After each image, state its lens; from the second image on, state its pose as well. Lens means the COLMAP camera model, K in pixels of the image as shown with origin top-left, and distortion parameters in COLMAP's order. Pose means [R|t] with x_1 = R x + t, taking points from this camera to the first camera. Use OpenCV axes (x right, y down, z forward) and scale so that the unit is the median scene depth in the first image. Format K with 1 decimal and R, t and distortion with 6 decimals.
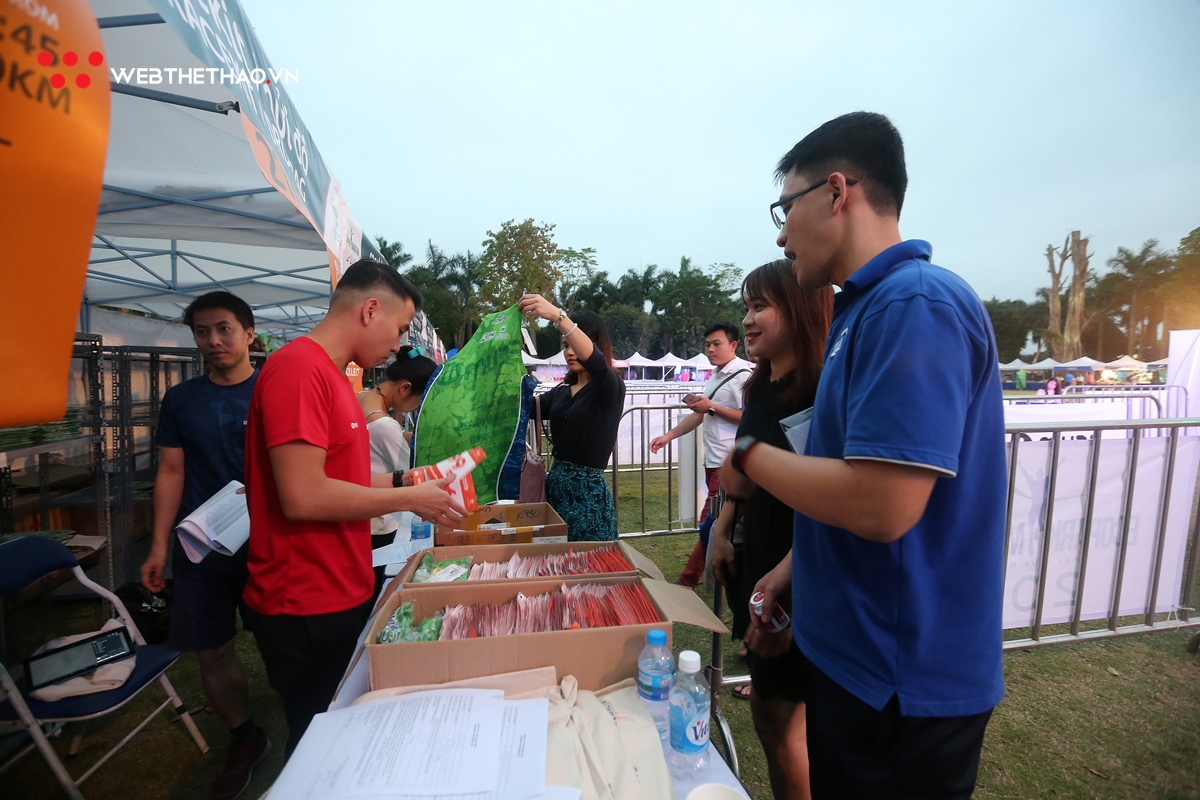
lens RADIAL K [[557.4, 0, 589.6], [0, 557.4, 398.3], [0, 0, 1]] dist [-0.026469, 0.006630]
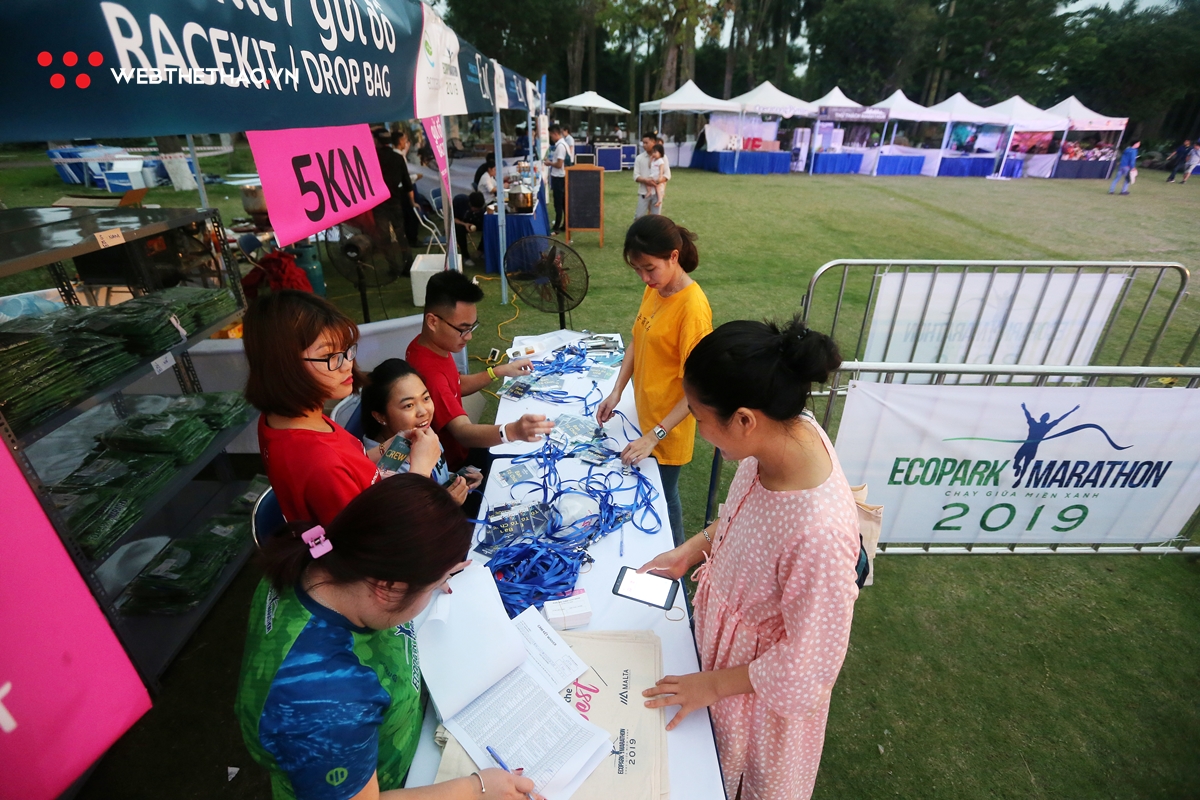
lens RADIAL K [[557.4, 0, 611.0], [0, 557.4, 403.4], [0, 0, 1]] dist [-0.026469, 0.006630]
pose [[0.984225, 0.101154, -0.145151, -0.068997], [-0.030404, 0.904929, 0.424475, -0.022661], [0.174289, -0.413365, 0.893729, 0.306984]]
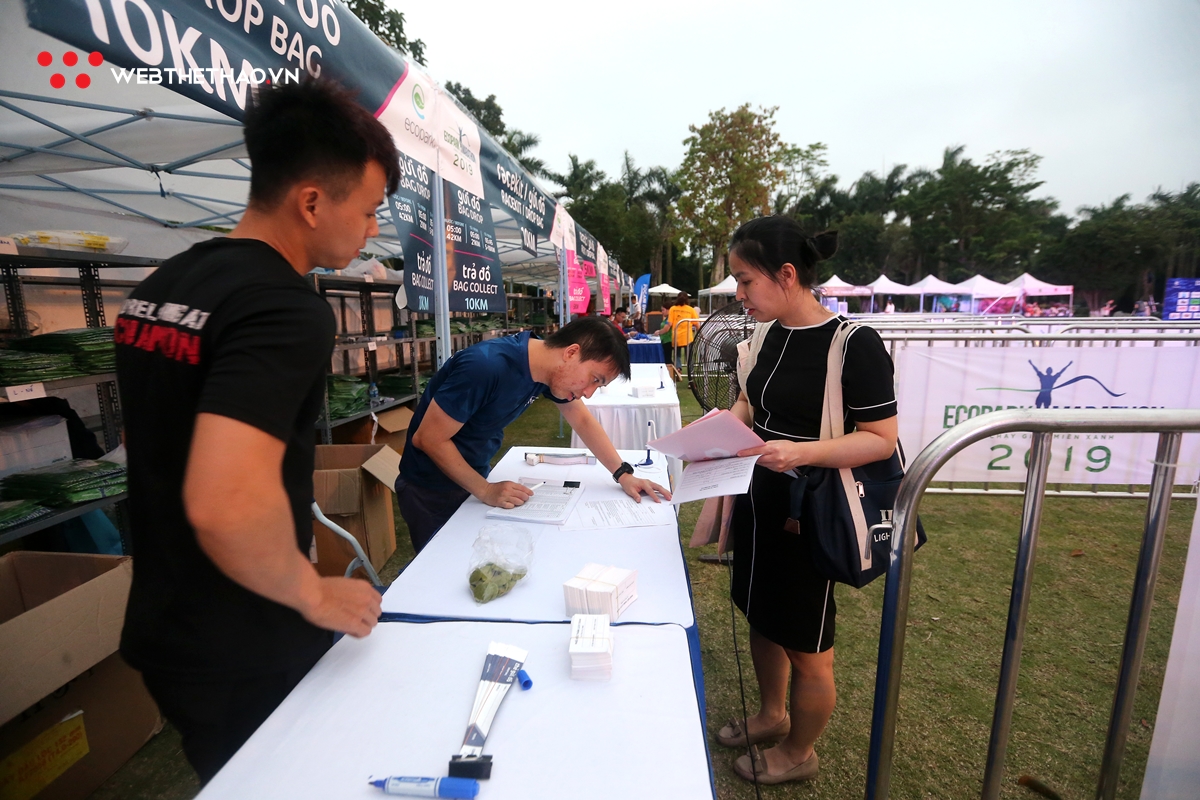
lens RADIAL K [[557.4, 0, 597.6], [0, 557.4, 390.2], [0, 0, 1]] dist [-0.026469, 0.006630]
pose [[0.942697, 0.041877, -0.331013, -0.022250], [-0.006418, 0.994185, 0.107498, -0.004806], [0.333590, -0.099213, 0.937483, 0.130066]]
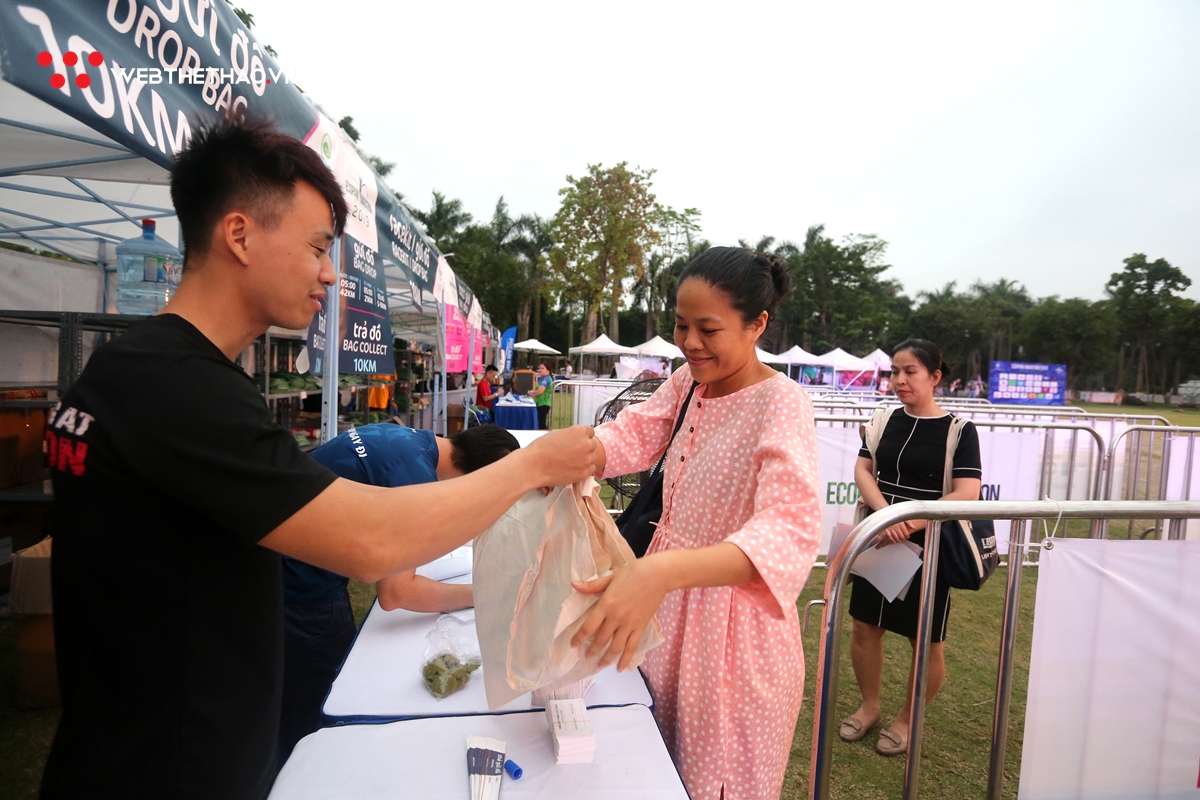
lens RADIAL K [[621.8, 0, 605.8], [0, 621.8, 385.1], [0, 0, 1]] dist [-0.030142, 0.012175]
pose [[0.994071, 0.047701, -0.097715, -0.025076], [-0.049060, 0.998729, -0.011553, -0.005898], [0.097040, 0.016279, 0.995147, 0.125859]]
